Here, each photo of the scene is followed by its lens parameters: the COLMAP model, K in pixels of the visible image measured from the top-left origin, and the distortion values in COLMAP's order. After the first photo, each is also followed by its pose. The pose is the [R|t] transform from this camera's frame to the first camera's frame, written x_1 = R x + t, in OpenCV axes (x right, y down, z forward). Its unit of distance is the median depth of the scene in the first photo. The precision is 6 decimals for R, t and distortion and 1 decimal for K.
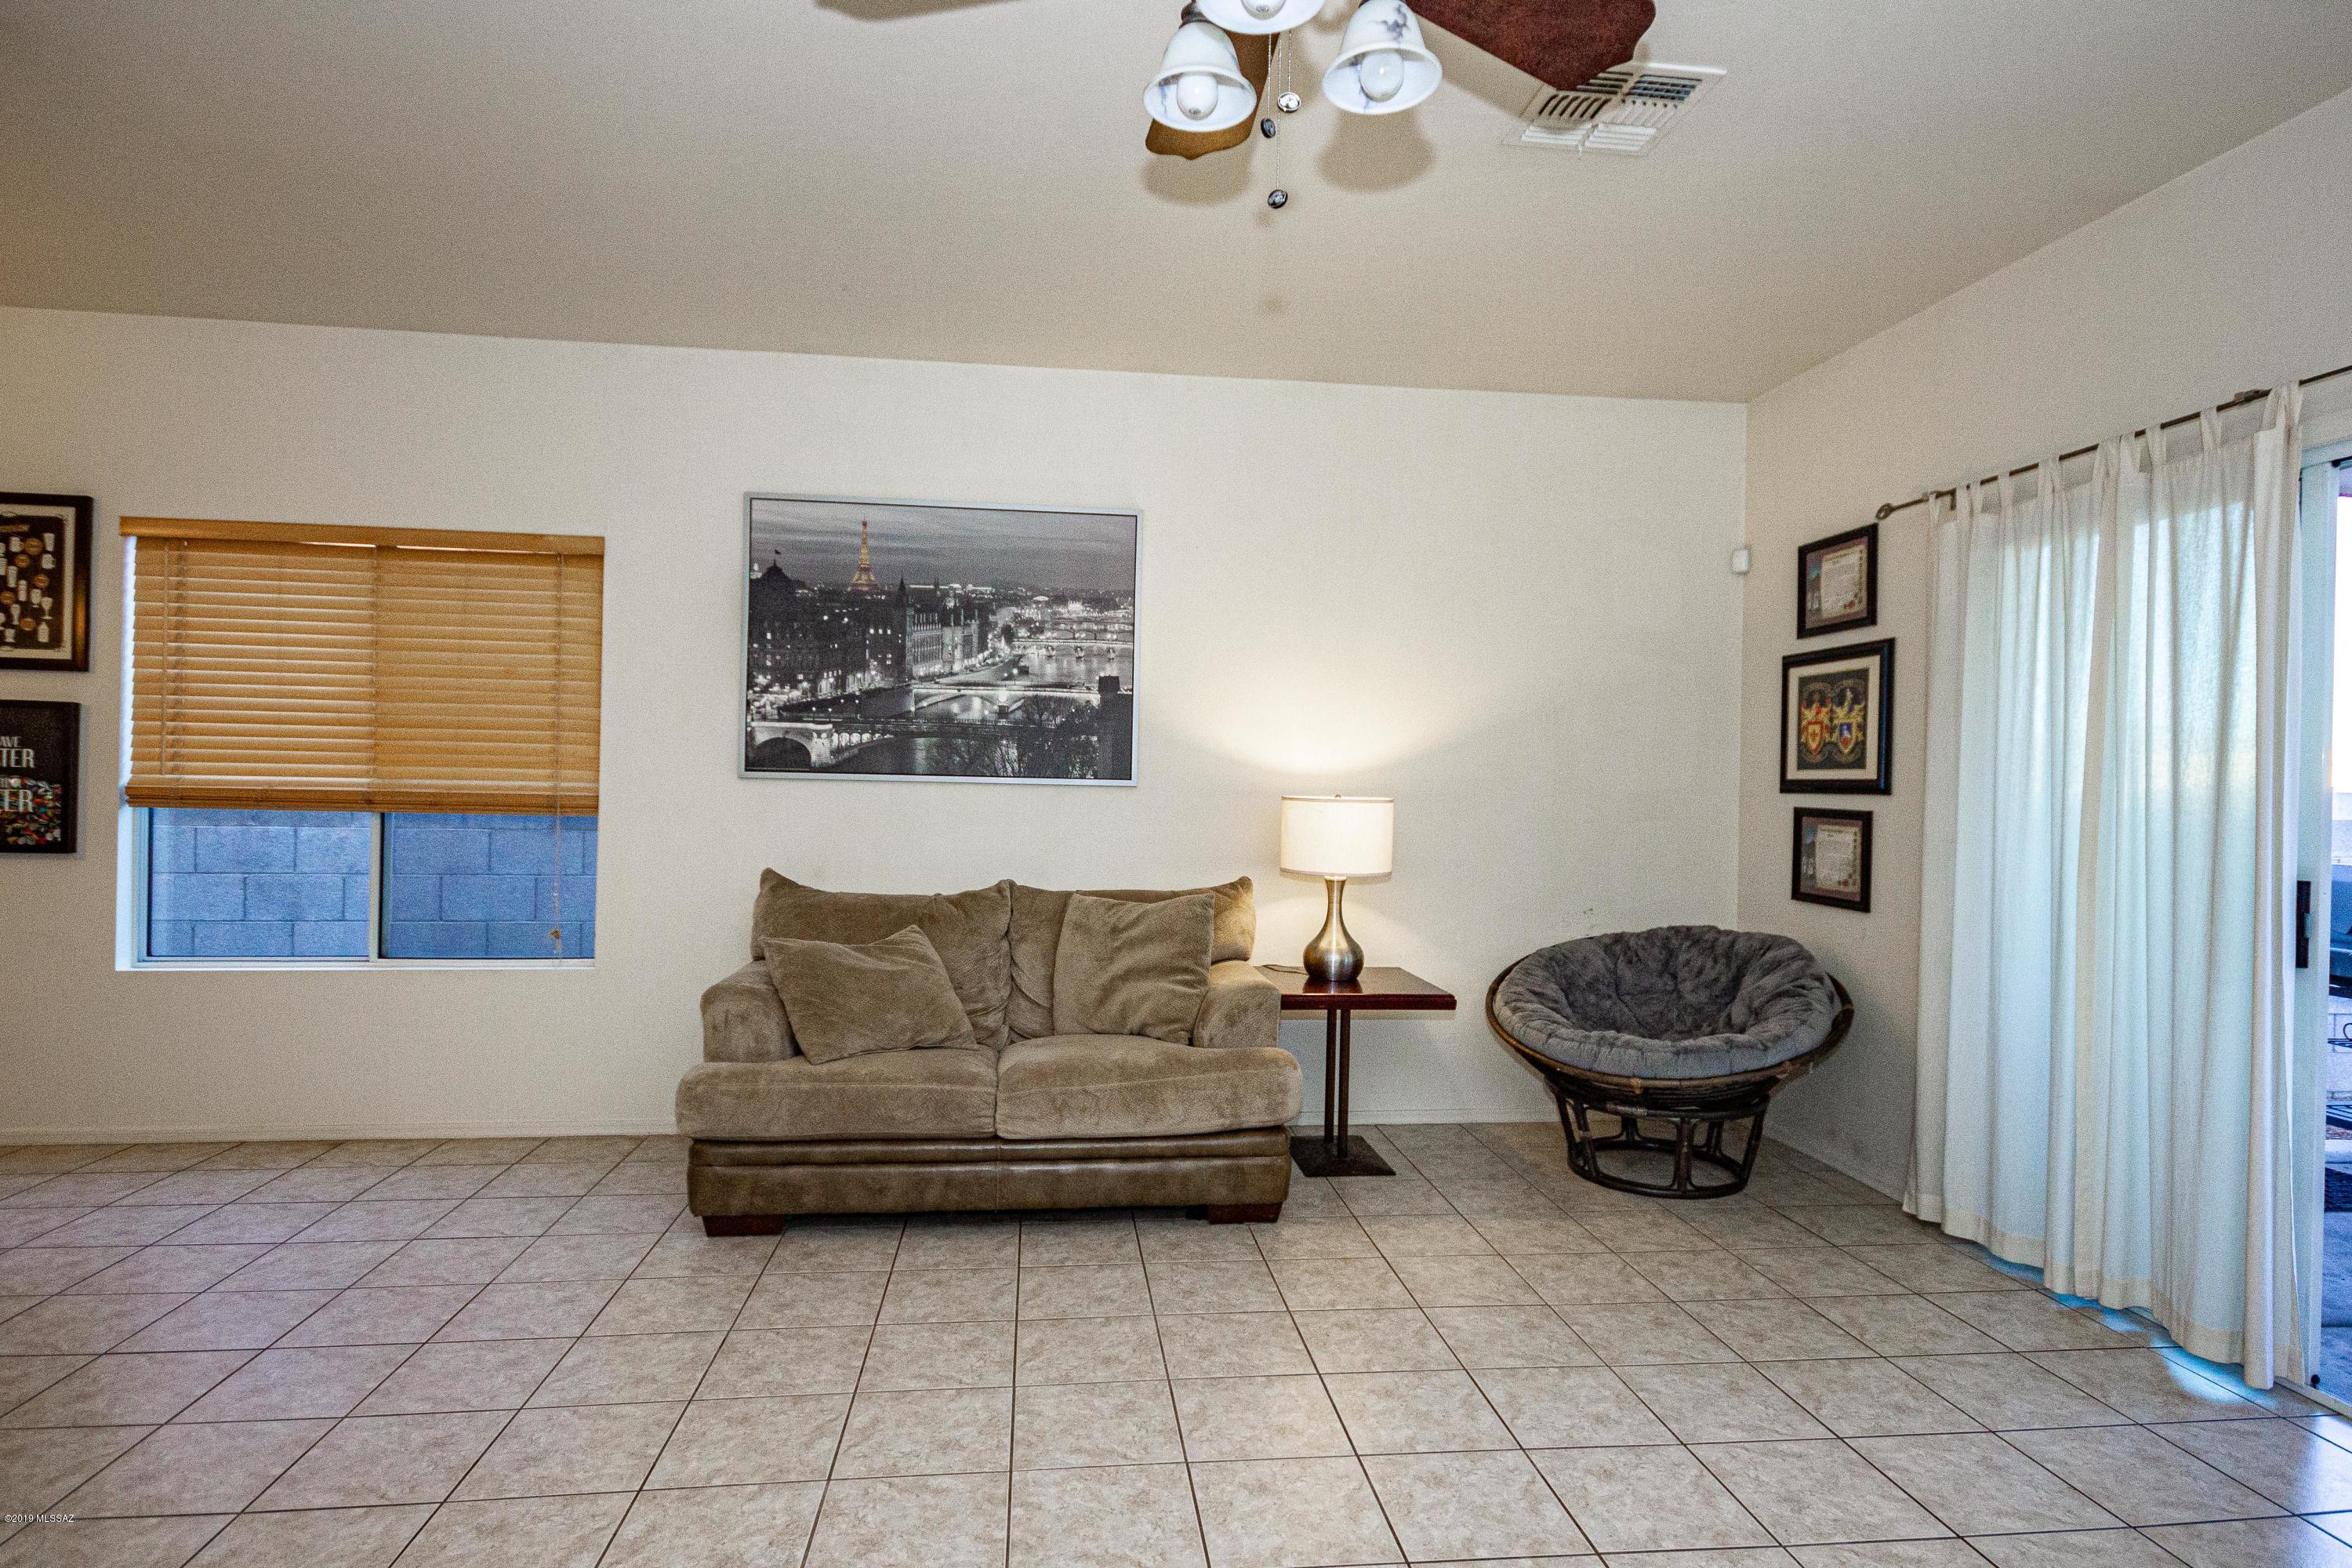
lens RADIAL K [[1209.1, 0, 1184.7], [0, 1209.1, 785.0], [0, 0, 1]] dist [0.007106, 0.001039]
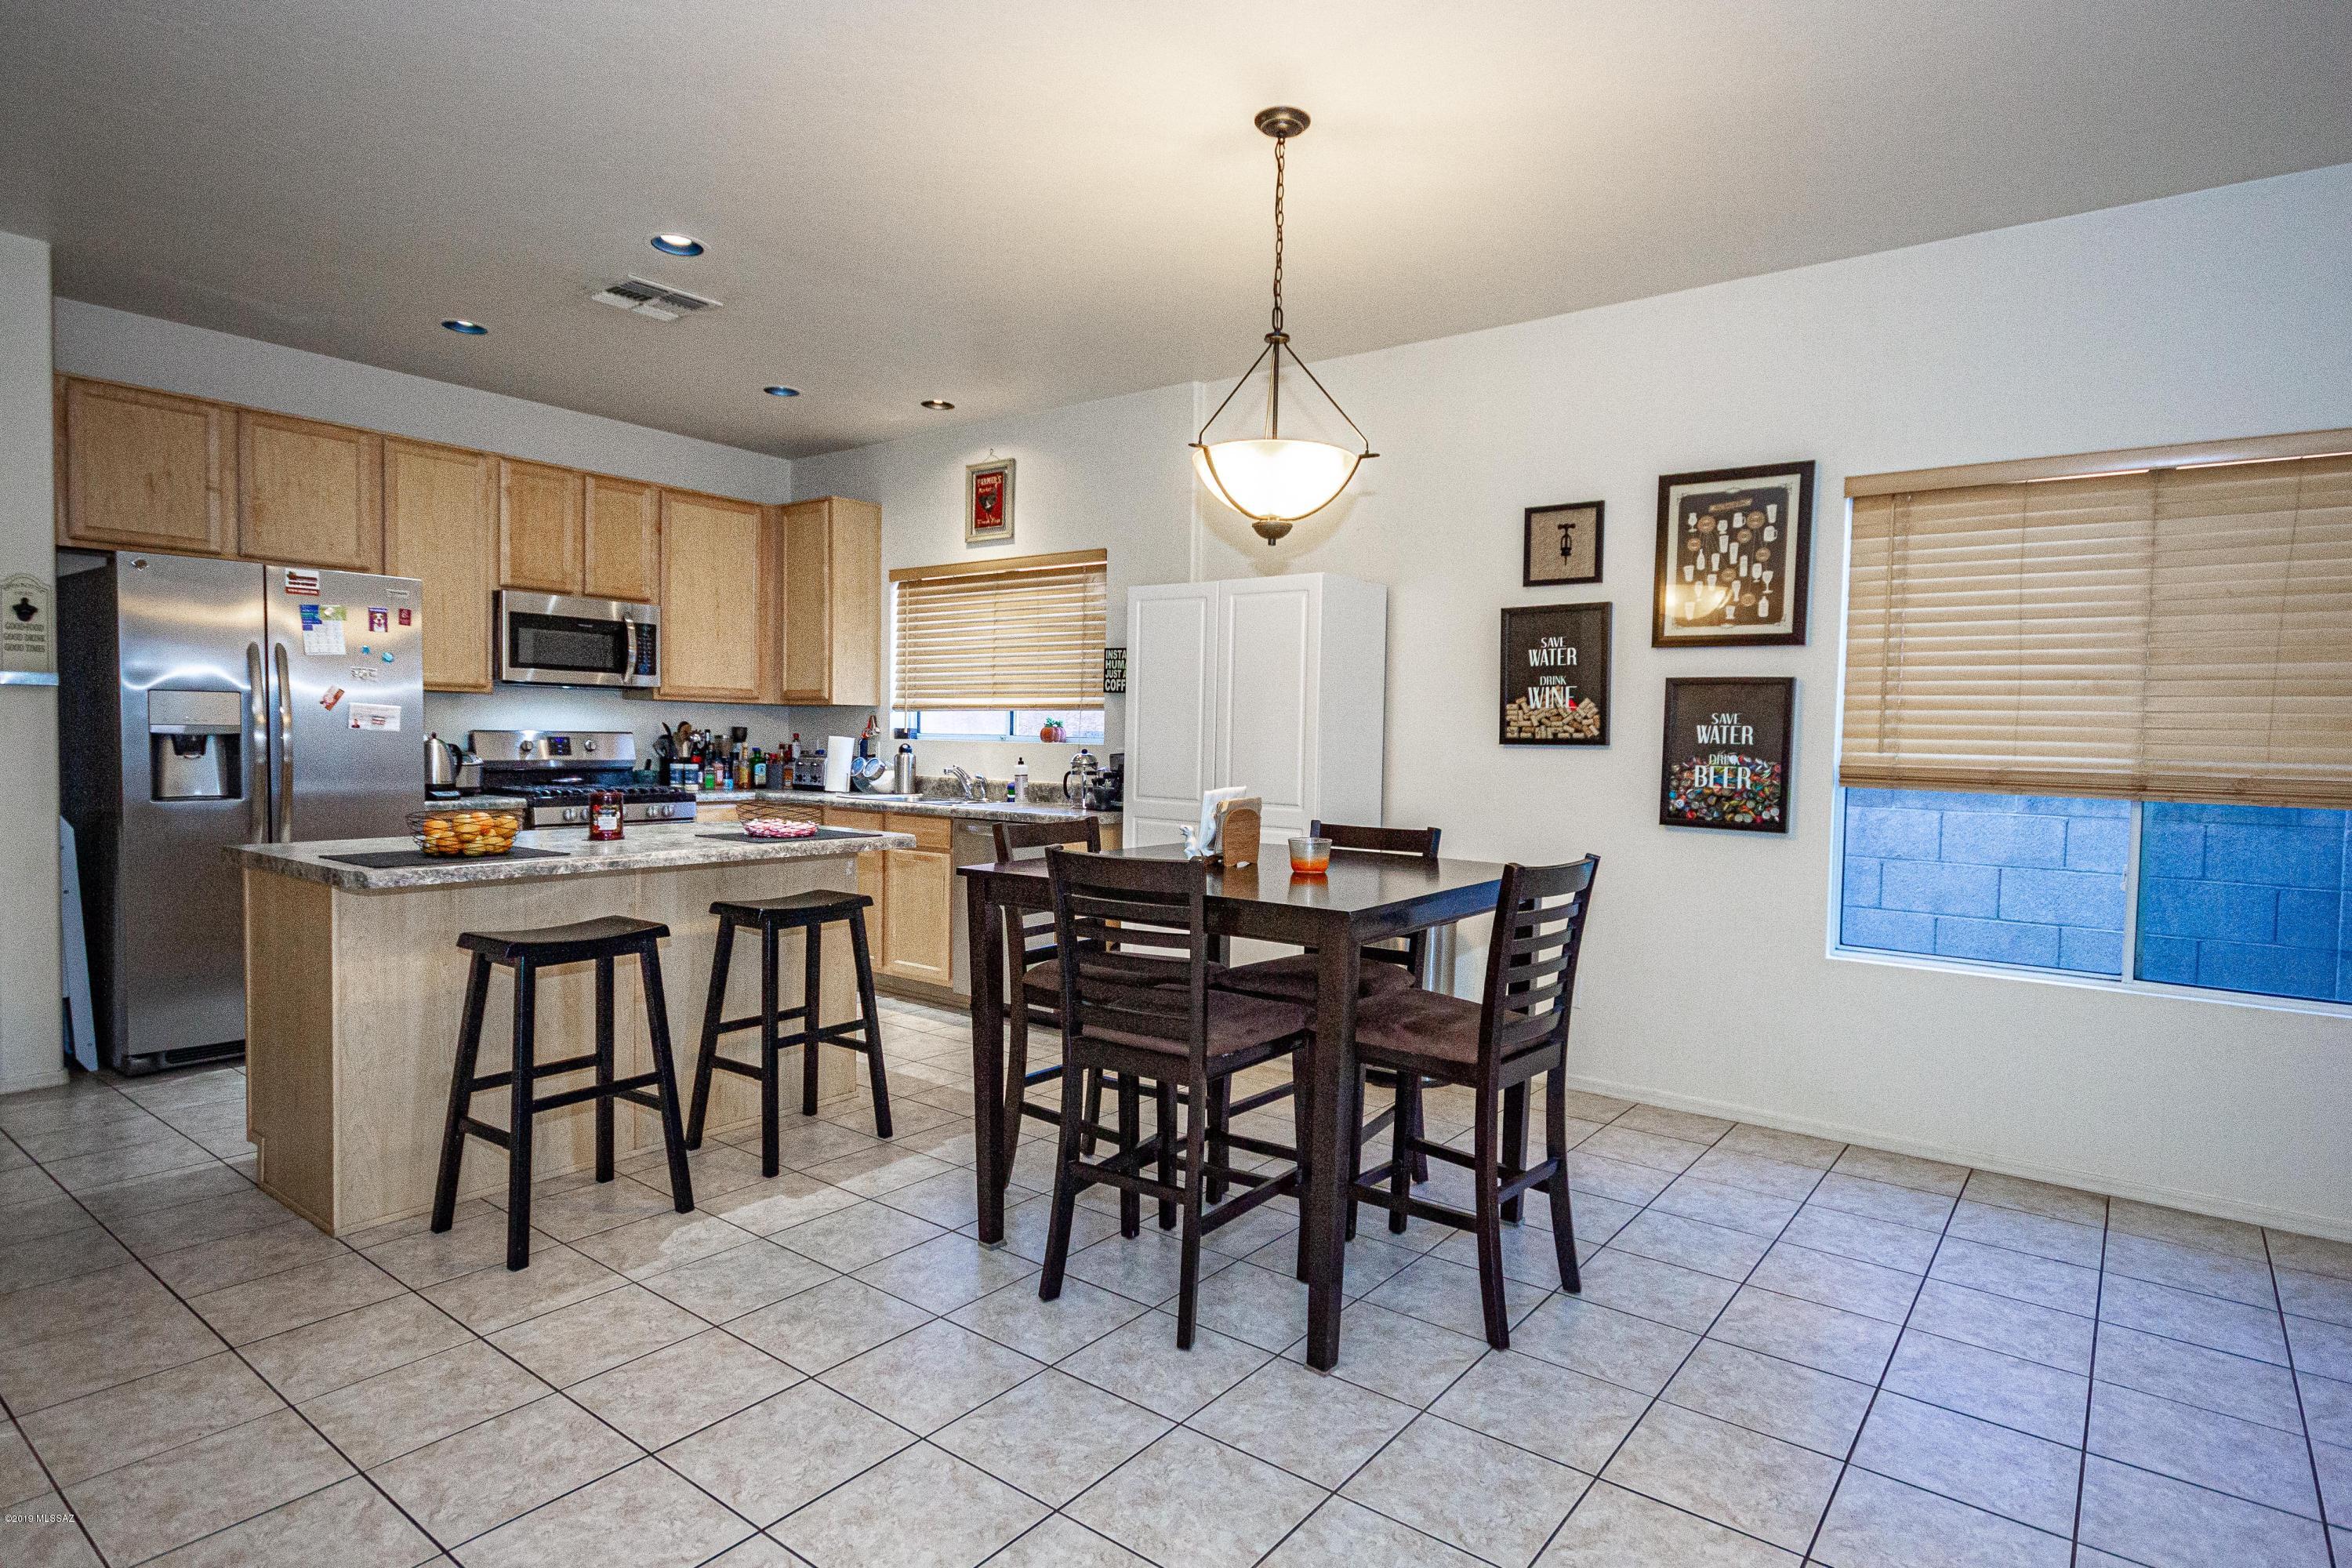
lens RADIAL K [[1251.9, 0, 1181.6], [0, 1251.9, 785.9], [0, 0, 1]] dist [0.010365, 0.000814]
pose [[0.715985, 0.028418, -0.697537, -0.526915], [-0.007479, 0.999426, 0.033041, -0.010419], [0.698075, -0.018440, 0.715787, -0.050617]]
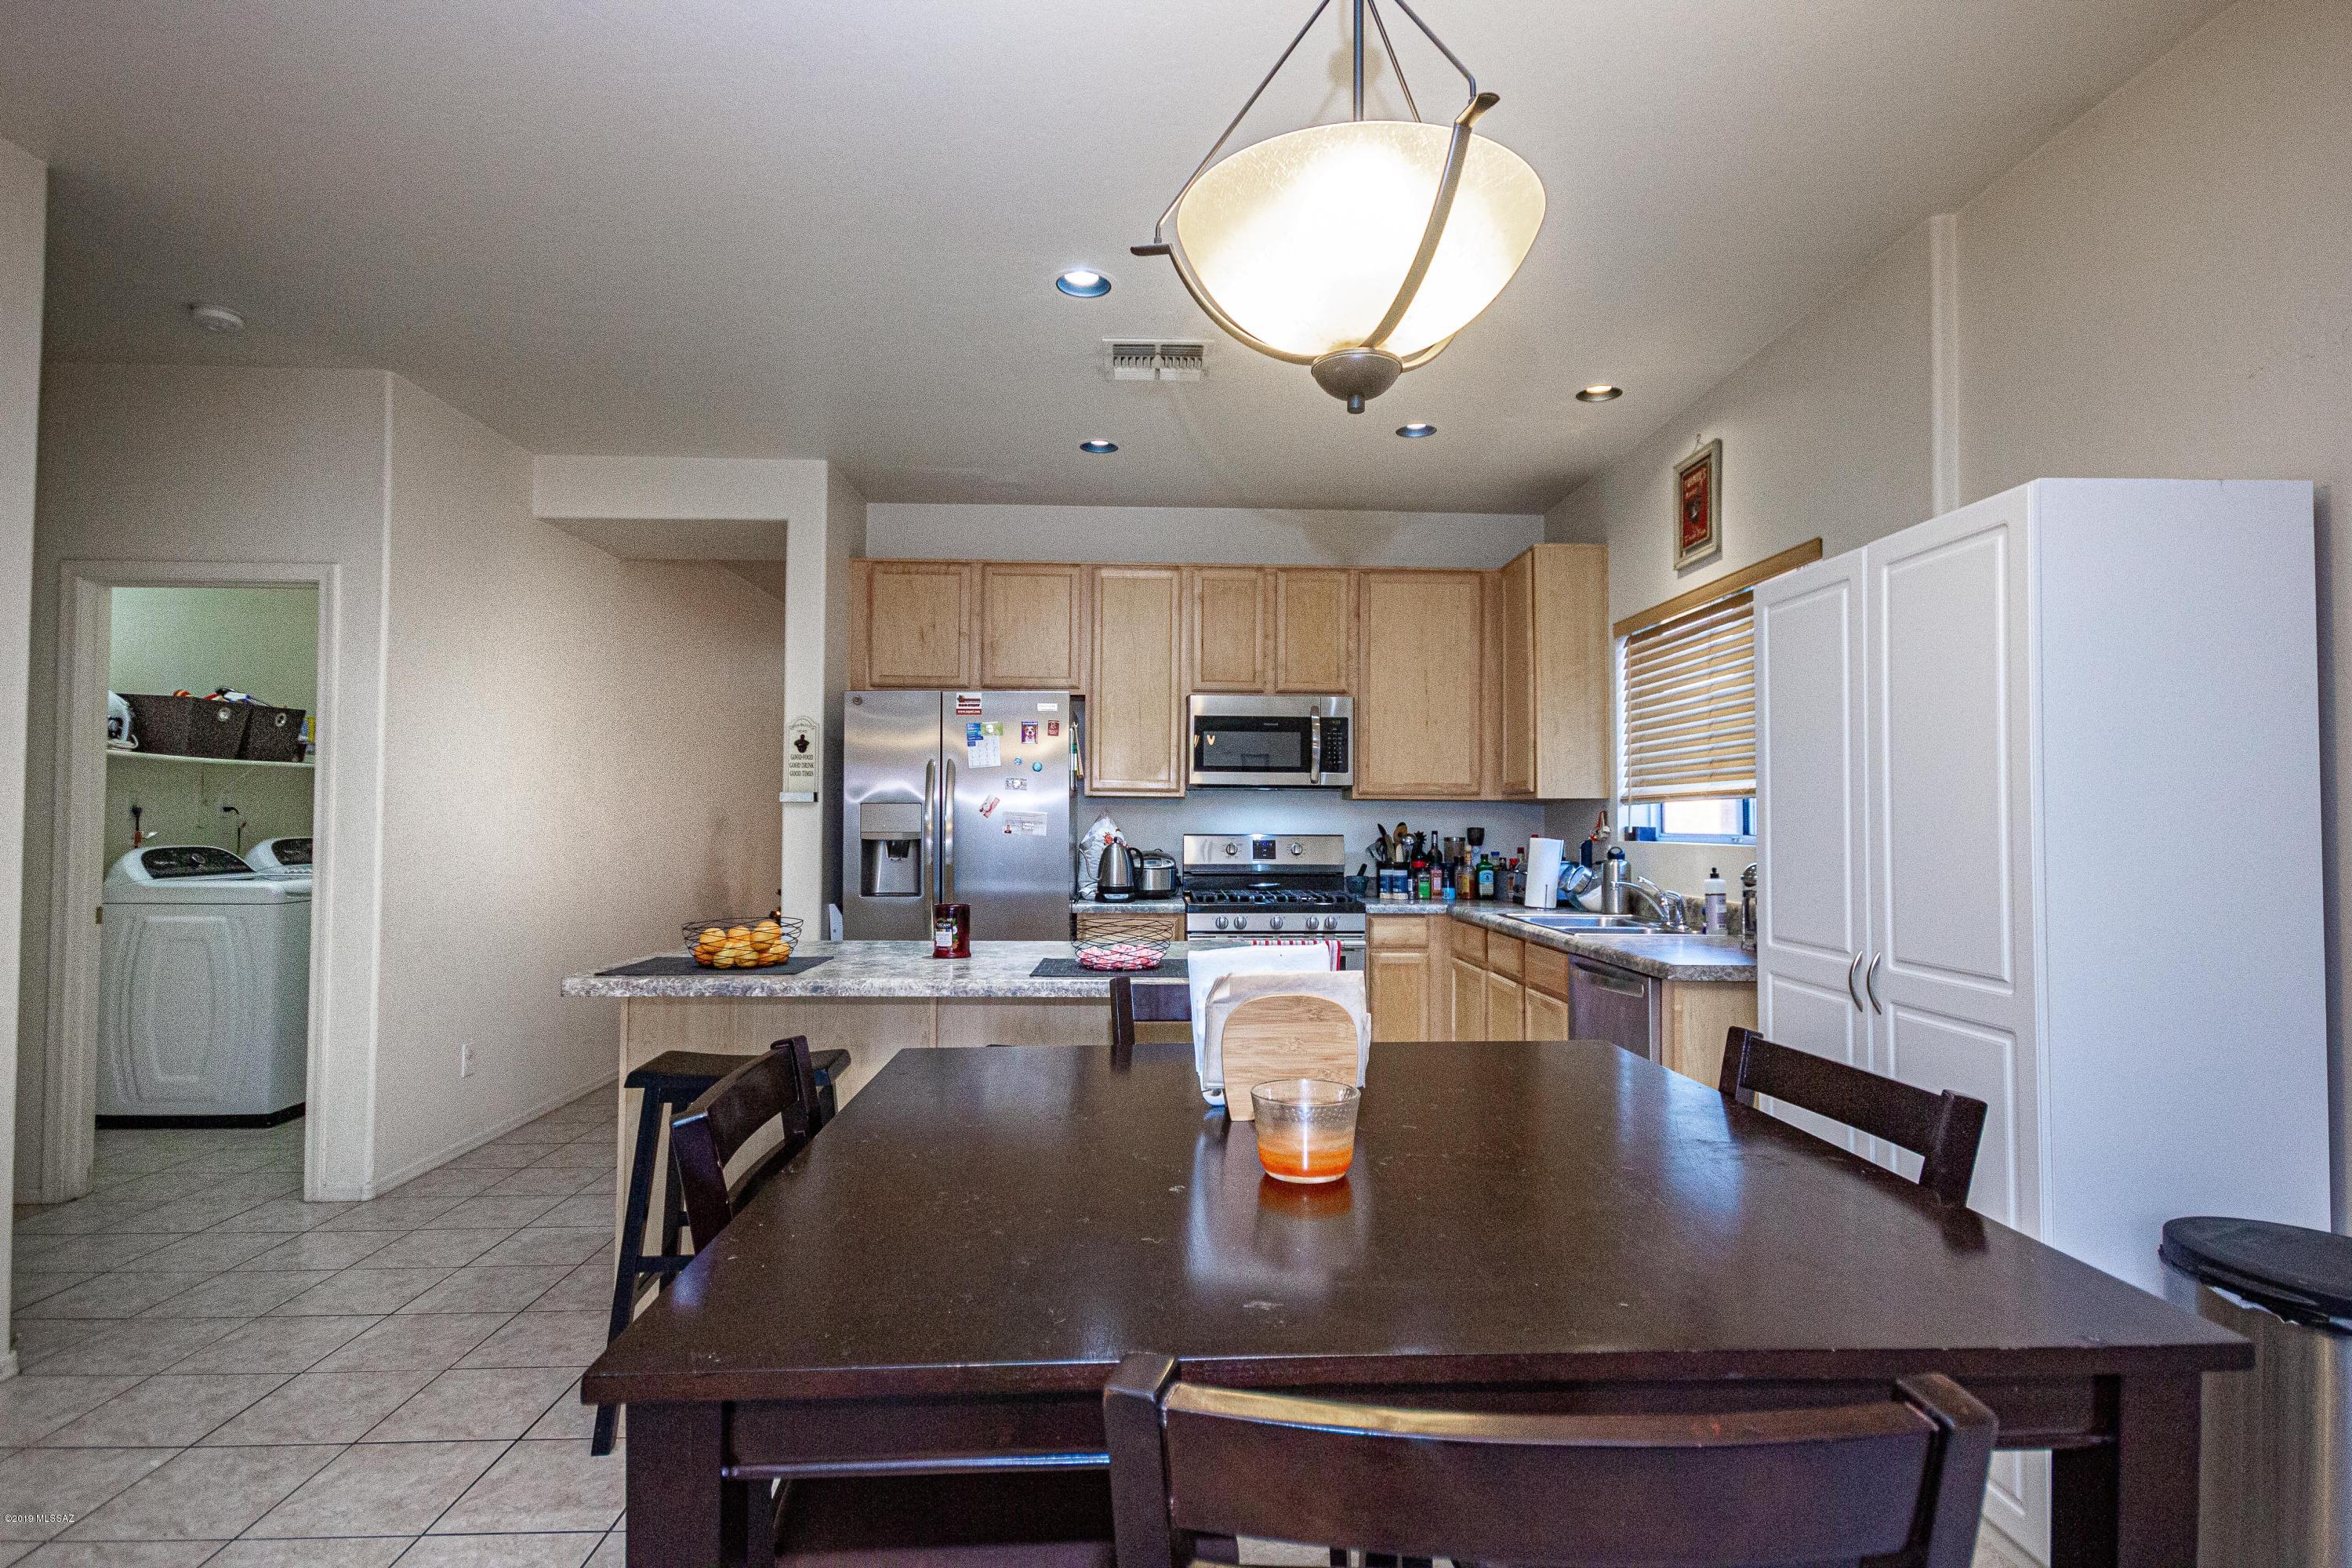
lens RADIAL K [[1209.1, 0, 1184.7], [0, 1209.1, 785.0], [0, 0, 1]] dist [0.007106, 0.001039]
pose [[-0.081025, -0.045546, -0.995671, -0.688251], [-0.004192, 0.998962, -0.045355, -0.013908], [0.996703, 0.000499, -0.081132, 0.498254]]
